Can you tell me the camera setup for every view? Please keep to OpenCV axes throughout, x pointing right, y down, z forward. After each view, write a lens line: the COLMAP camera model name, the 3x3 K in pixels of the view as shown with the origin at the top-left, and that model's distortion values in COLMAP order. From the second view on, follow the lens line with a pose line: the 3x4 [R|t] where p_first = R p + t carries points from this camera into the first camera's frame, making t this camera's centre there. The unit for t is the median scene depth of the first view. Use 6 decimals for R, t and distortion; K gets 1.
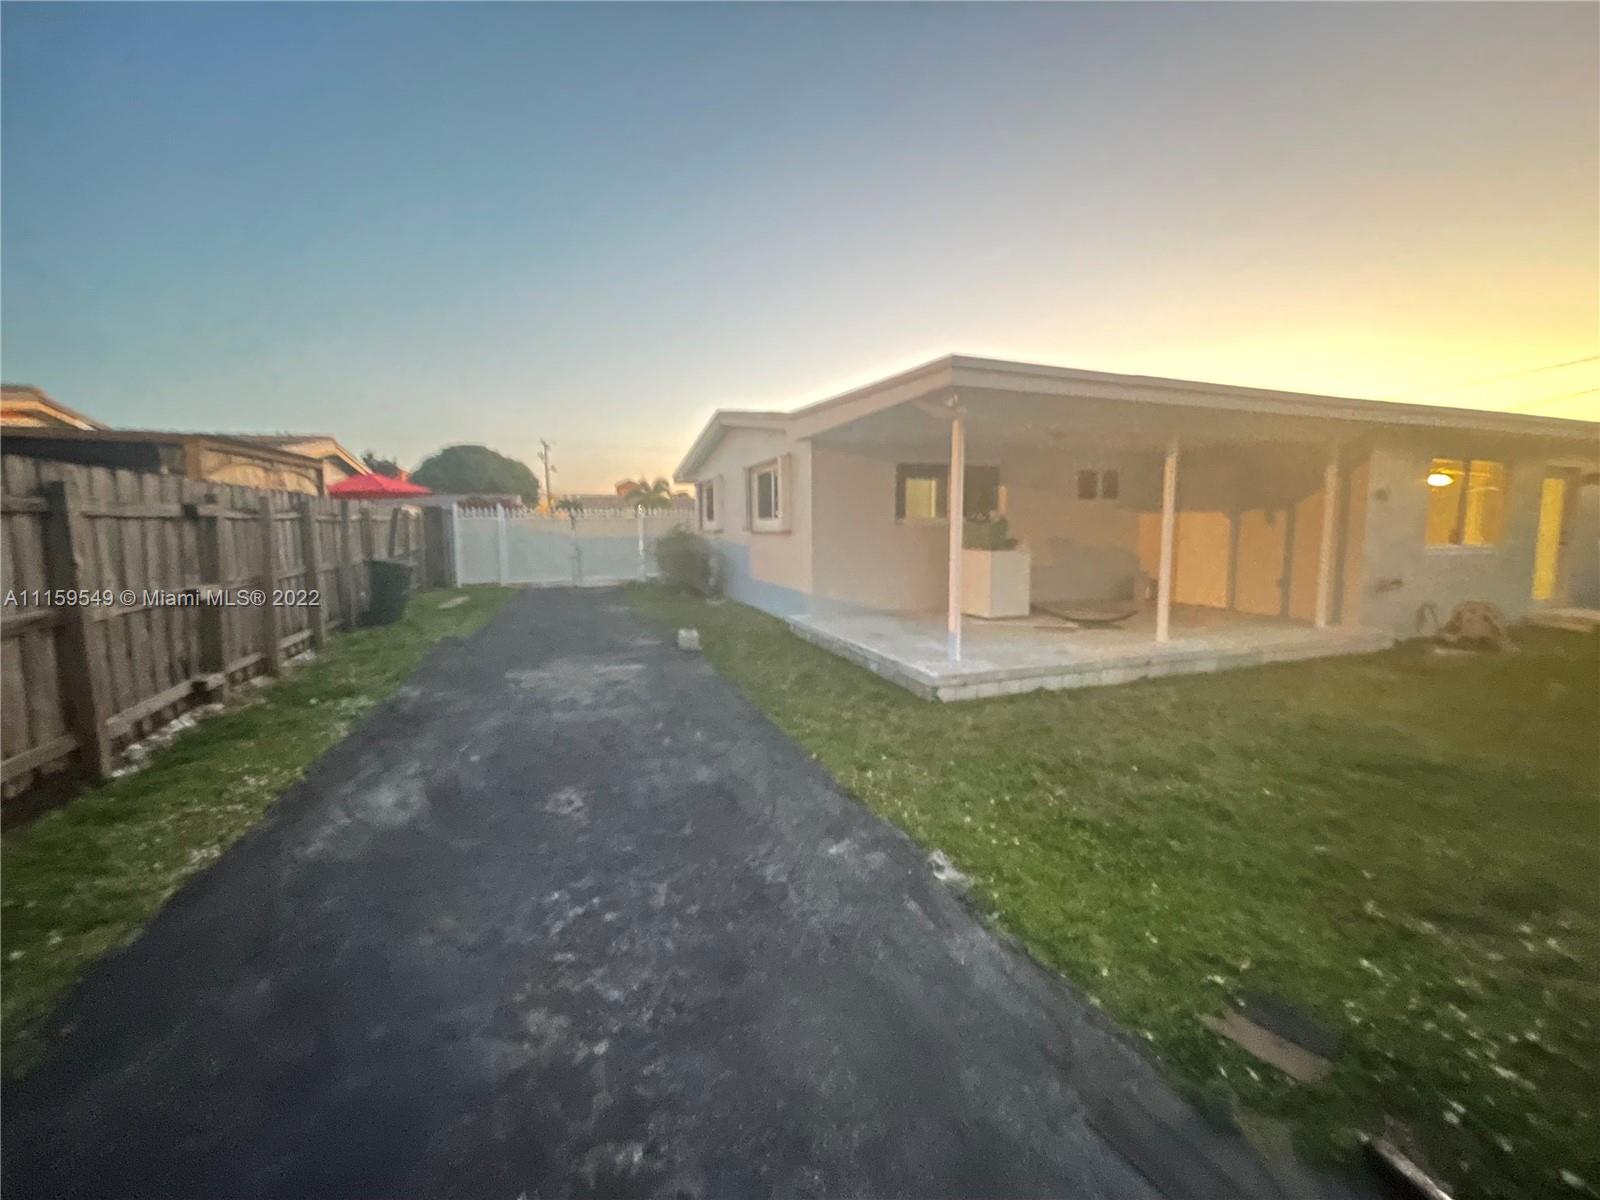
lens RADIAL K [[639.7, 0, 836.4], [0, 639.7, 594.1], [0, 0, 1]] dist [0.005386, -0.000898]
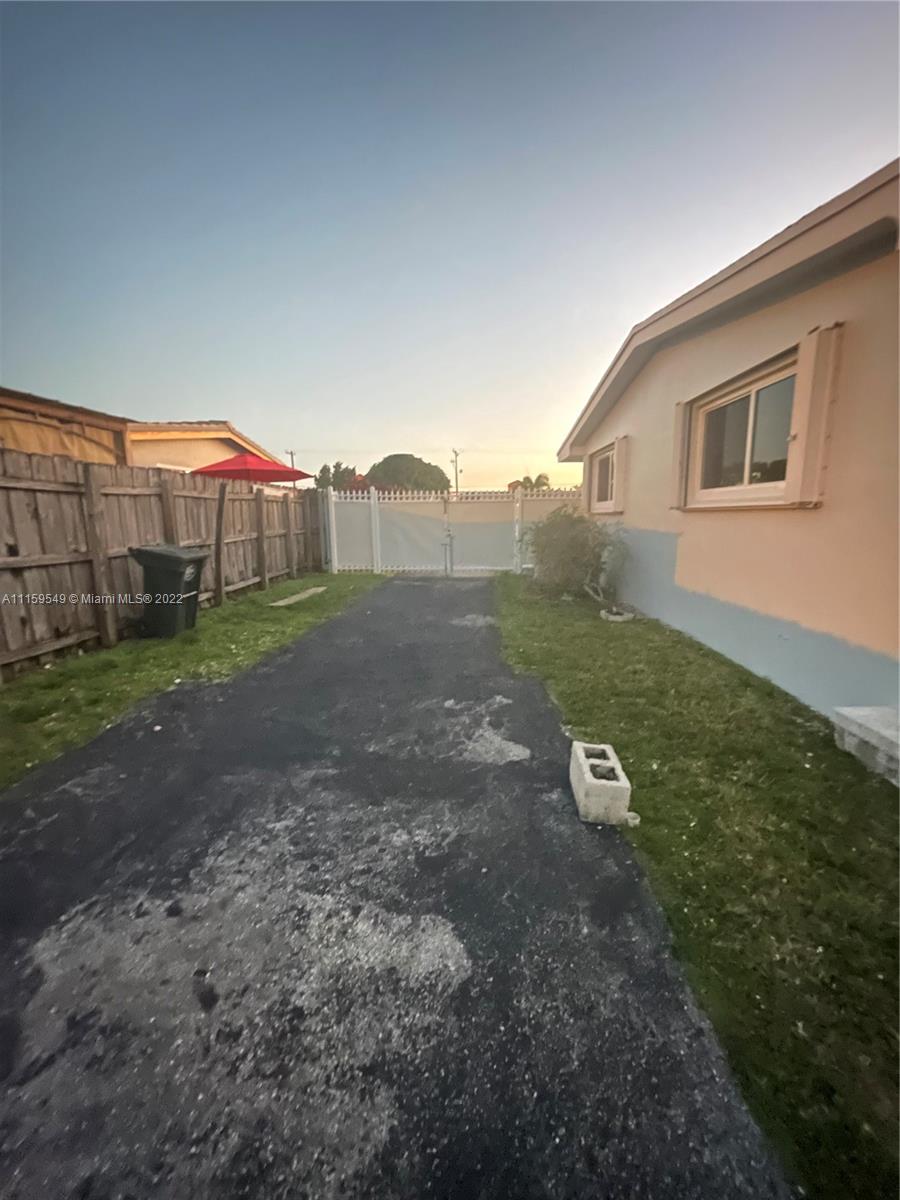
lens RADIAL K [[479.8, 0, 446.9], [0, 479.8, 602.0], [0, 0, 1]] dist [0.005386, -0.000898]
pose [[0.898701, 0.071362, -0.432717, -0.112813], [-0.041408, 0.996072, 0.078268, -0.031212], [0.436602, -0.052422, 0.898126, 0.406839]]
